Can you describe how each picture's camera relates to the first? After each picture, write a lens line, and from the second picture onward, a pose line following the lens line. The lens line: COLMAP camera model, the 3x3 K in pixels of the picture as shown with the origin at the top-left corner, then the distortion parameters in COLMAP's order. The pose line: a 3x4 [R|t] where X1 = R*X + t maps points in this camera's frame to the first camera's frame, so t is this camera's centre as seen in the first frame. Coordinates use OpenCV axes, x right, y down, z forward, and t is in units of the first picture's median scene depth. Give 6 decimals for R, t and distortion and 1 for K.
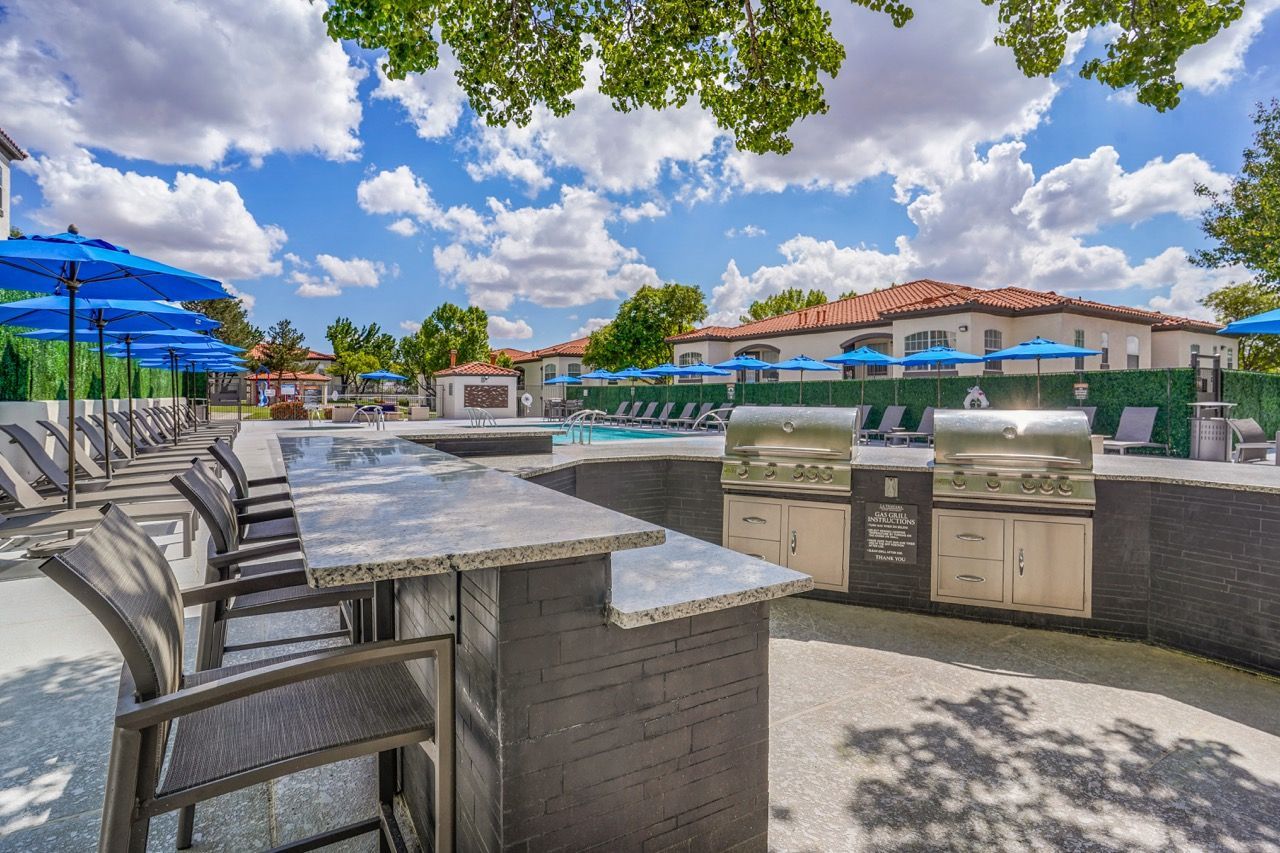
lens RADIAL K [[630.7, 0, 640.0], [0, 630.7, 426.5], [0, 0, 1]] dist [-0.034196, -0.000046]
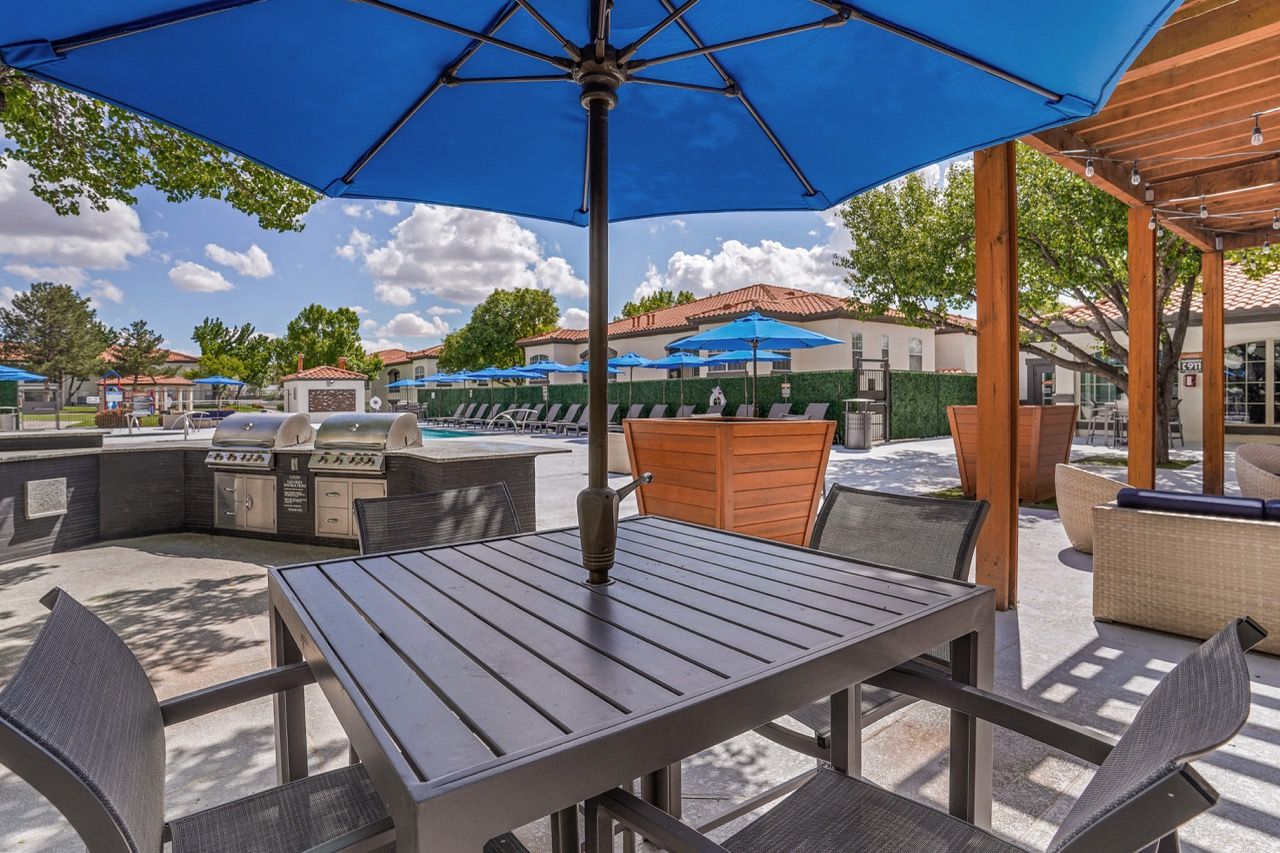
lens RADIAL K [[657.3, 0, 640.0], [0, 657.3, 426.5], [0, 0, 1]] dist [-0.003125, 0.000181]
pose [[0.995127, -0.018962, 0.096762, 0.134094], [0.019003, 0.999819, 0.000494, 0.002459], [-0.096754, 0.001348, 0.995307, -0.085112]]
